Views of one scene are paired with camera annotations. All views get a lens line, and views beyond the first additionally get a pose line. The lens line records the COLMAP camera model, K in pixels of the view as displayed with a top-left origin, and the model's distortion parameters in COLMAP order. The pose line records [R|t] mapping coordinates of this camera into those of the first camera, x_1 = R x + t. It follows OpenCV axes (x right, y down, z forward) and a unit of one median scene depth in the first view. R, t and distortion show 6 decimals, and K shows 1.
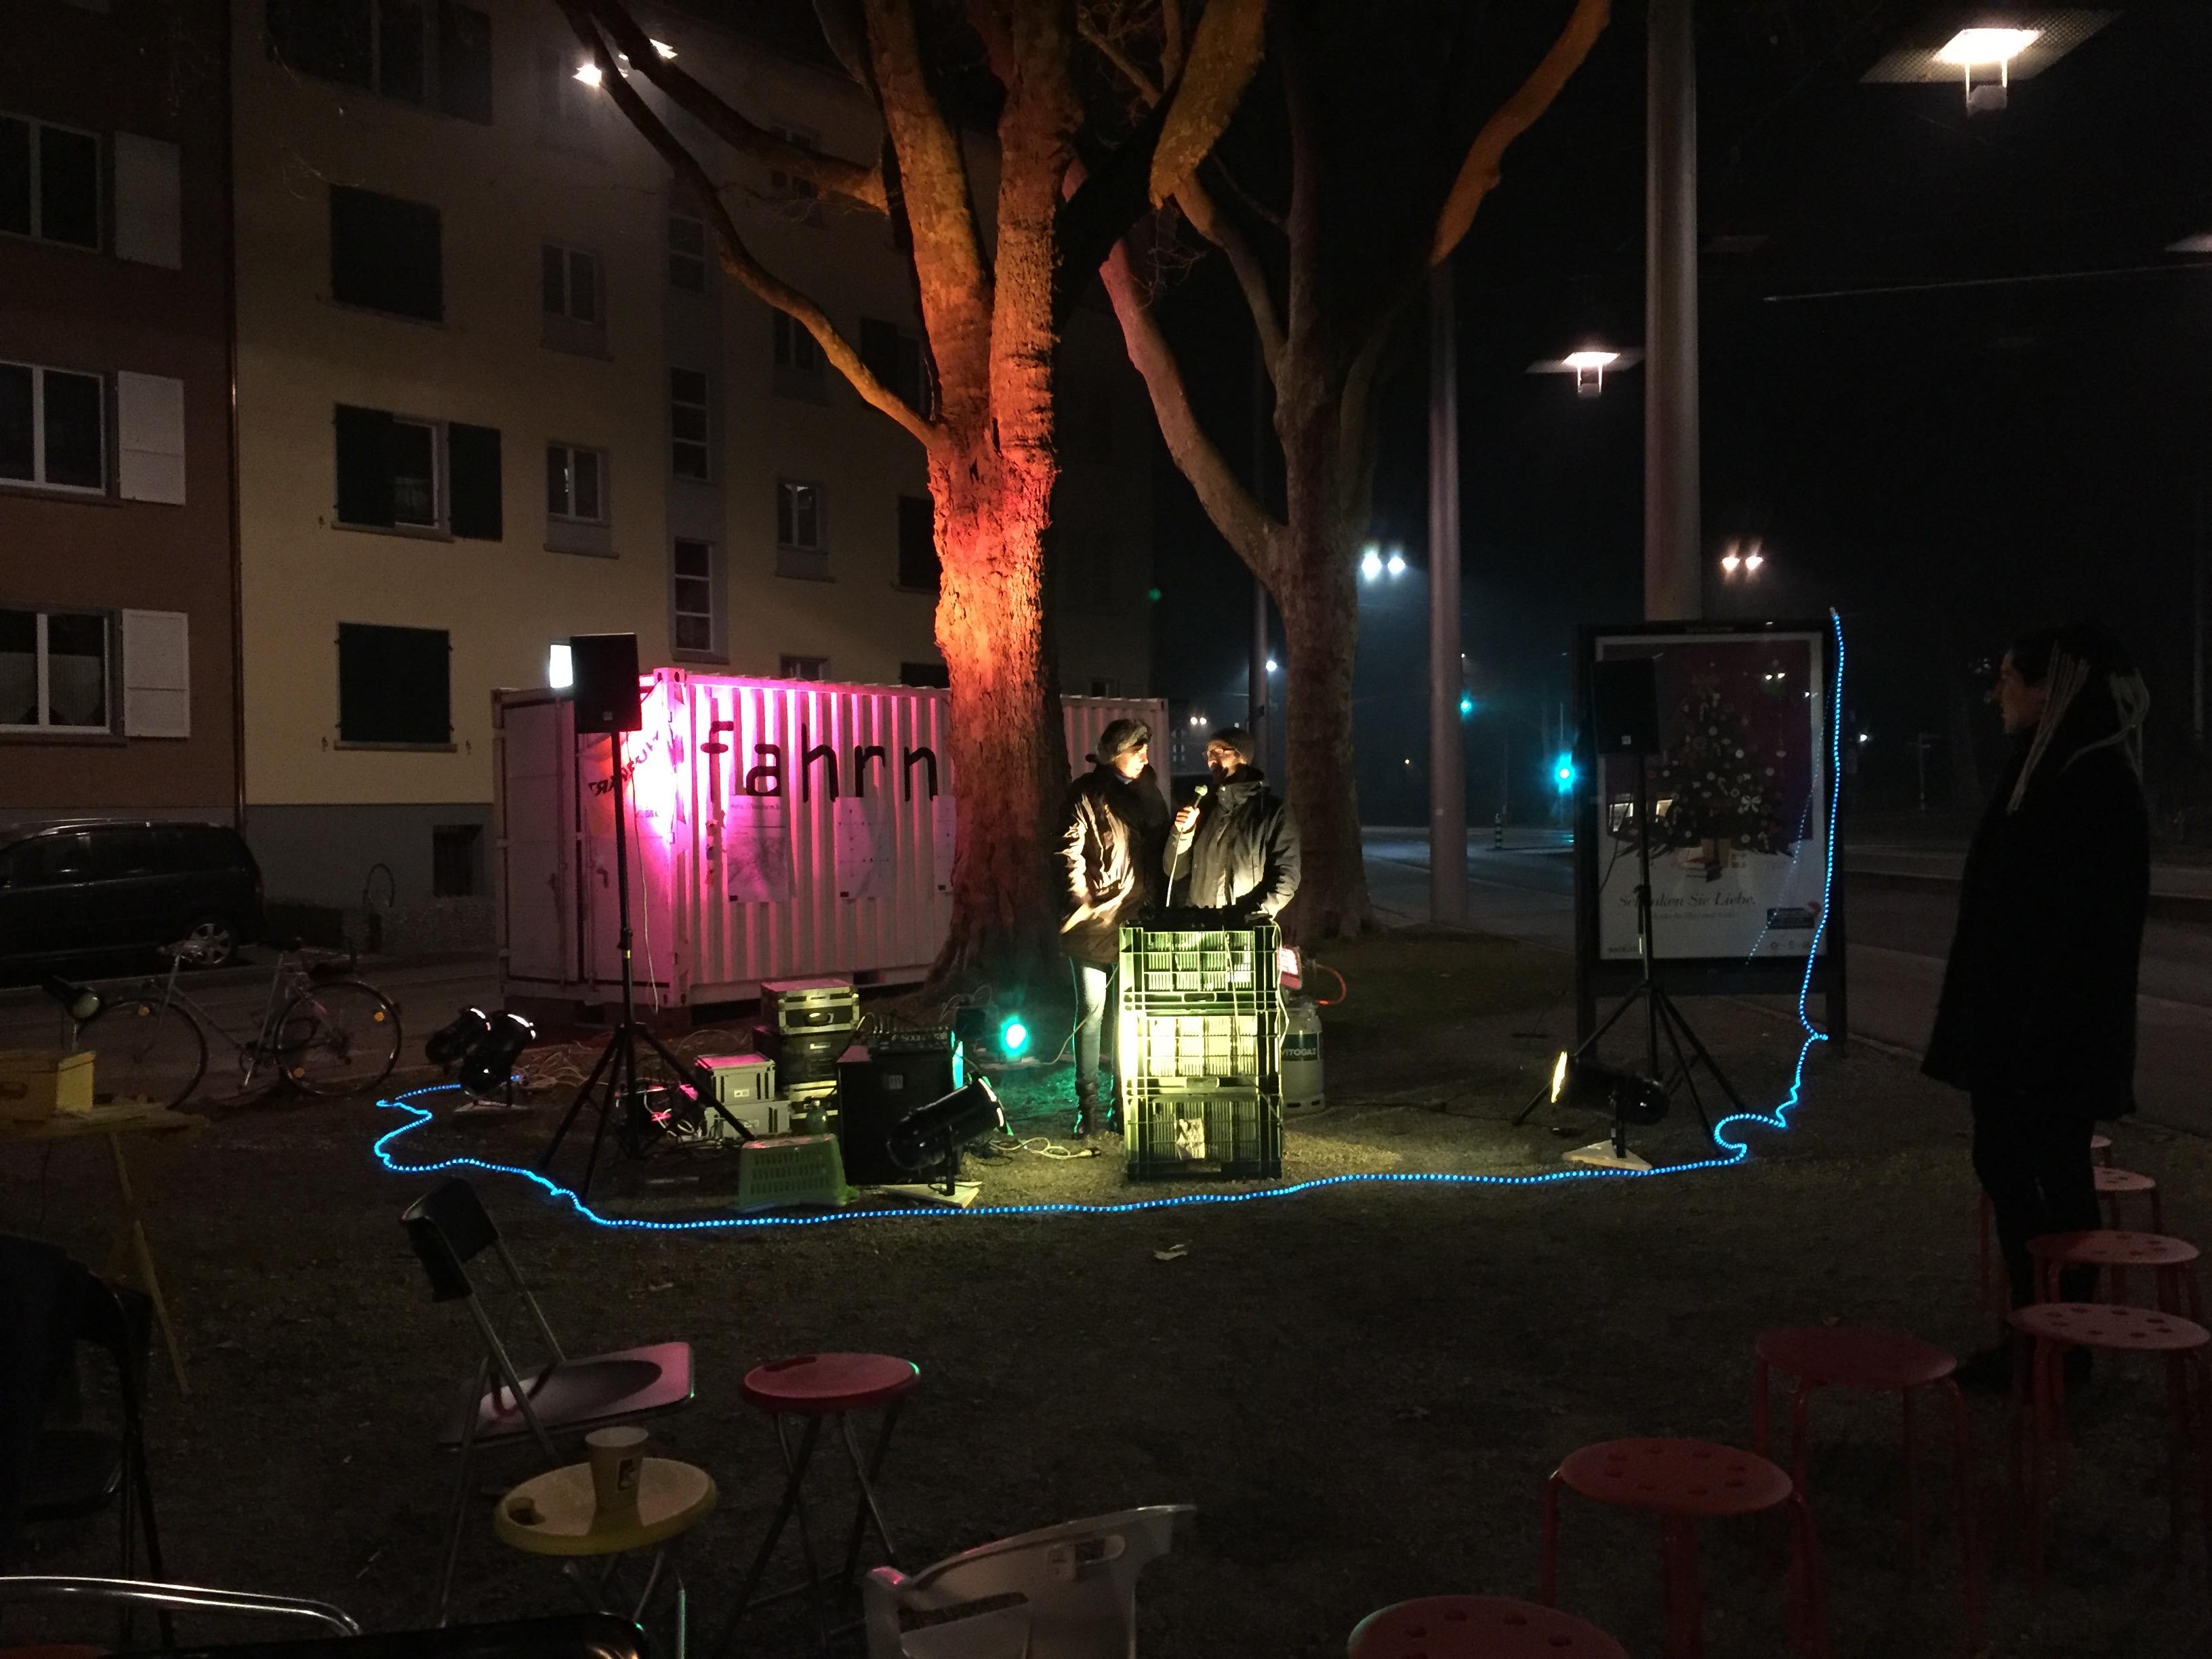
lens RADIAL K [[1868.2, 0, 1106.0], [0, 1868.2, 829.5], [0, 0, 1]] dist [0.083965, -0.118330]
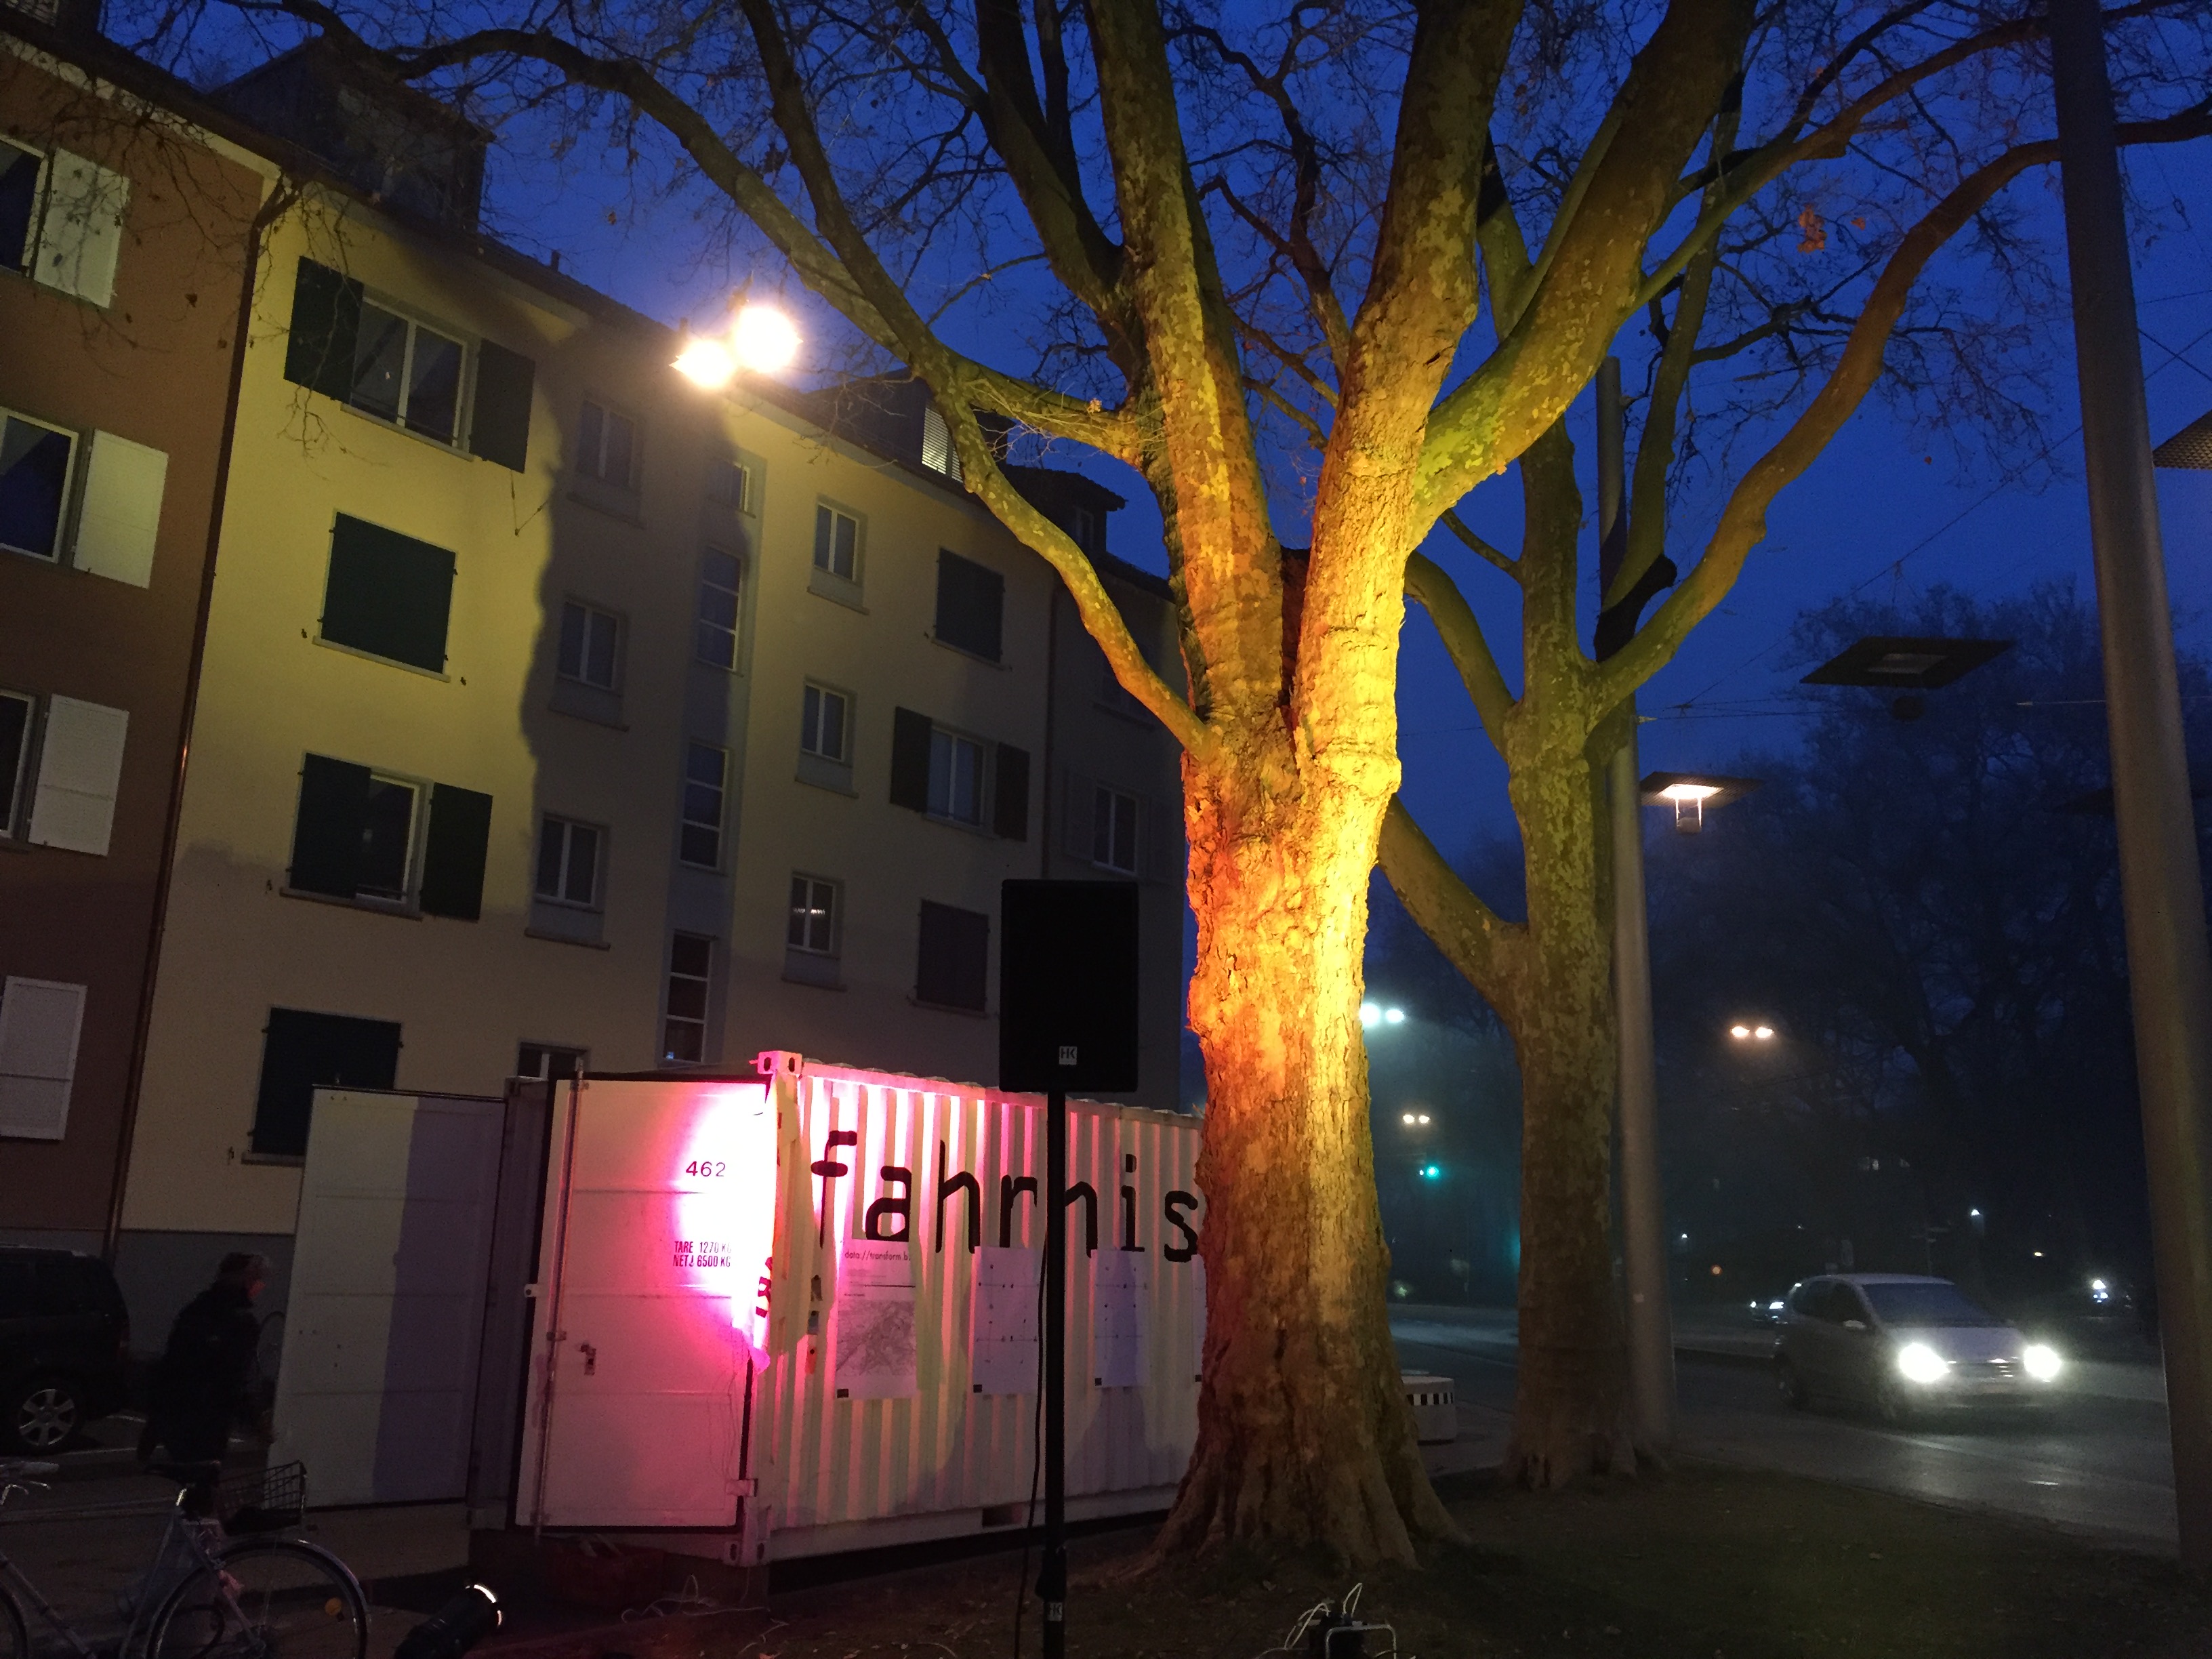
lens RADIAL K [[1868.2, 0, 1106.0], [0, 1868.2, 829.5], [0, 0, 1]] dist [0.083965, -0.118330]
pose [[0.997764, 0.050744, 0.043498, -0.135813], [-0.038911, 0.970178, -0.239251, -0.002404], [-0.054341, 0.237023, 0.969983, 0.265615]]
